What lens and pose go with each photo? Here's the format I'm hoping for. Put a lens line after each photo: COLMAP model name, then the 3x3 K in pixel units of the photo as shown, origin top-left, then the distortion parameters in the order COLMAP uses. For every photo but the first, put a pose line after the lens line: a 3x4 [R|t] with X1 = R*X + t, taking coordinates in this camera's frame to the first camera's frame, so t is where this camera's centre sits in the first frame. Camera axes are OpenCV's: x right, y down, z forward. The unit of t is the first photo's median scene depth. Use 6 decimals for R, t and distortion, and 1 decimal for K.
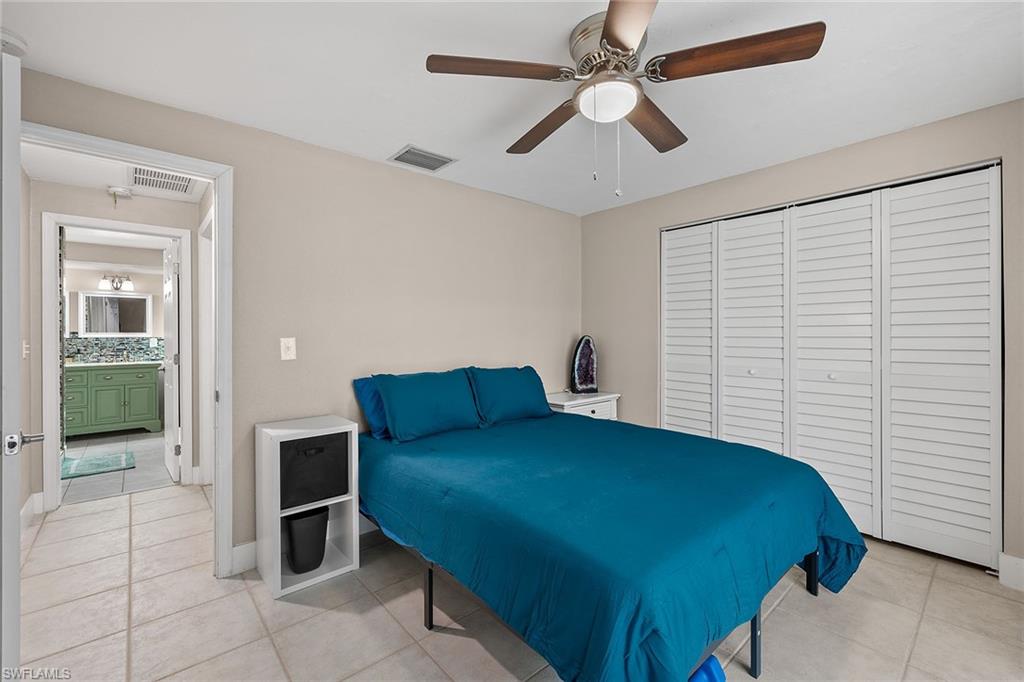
lens RADIAL K [[436.4, 0, 510.1], [0, 436.4, 334.8], [0, 0, 1]] dist [0.001531, -0.000710]
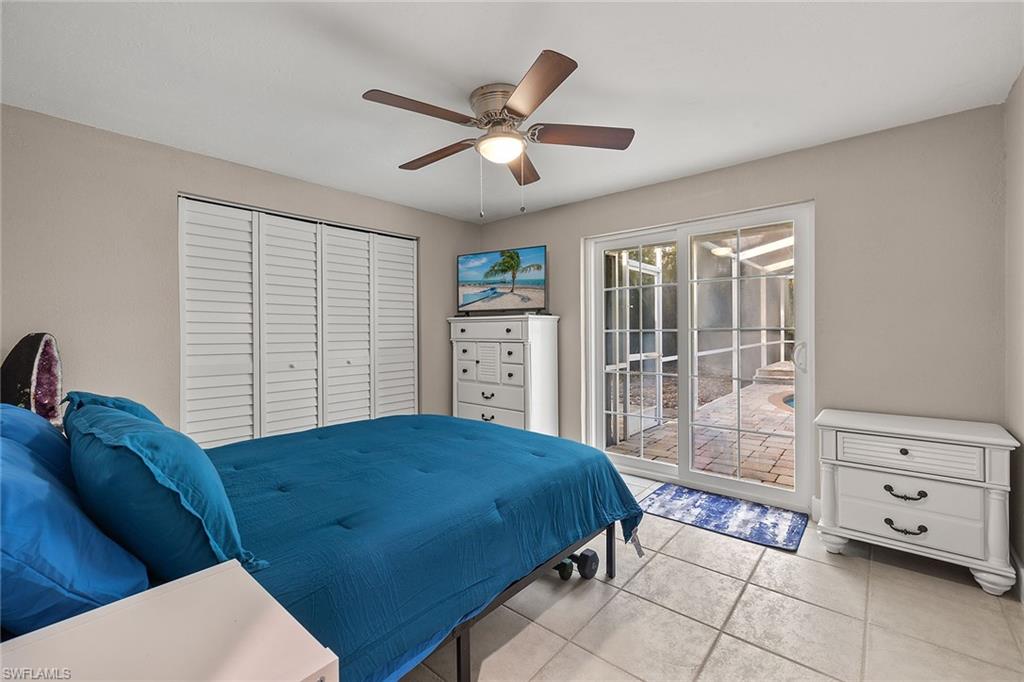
lens RADIAL K [[436.4, 0, 509.5], [0, 436.4, 336.3], [0, 0, 1]] dist [0.001531, -0.000710]
pose [[-0.143974, -0.011272, 0.989517, -0.573507], [0.007569, 0.999893, 0.012491, 0.003509], [-0.989553, 0.009289, -0.143873, 0.622764]]
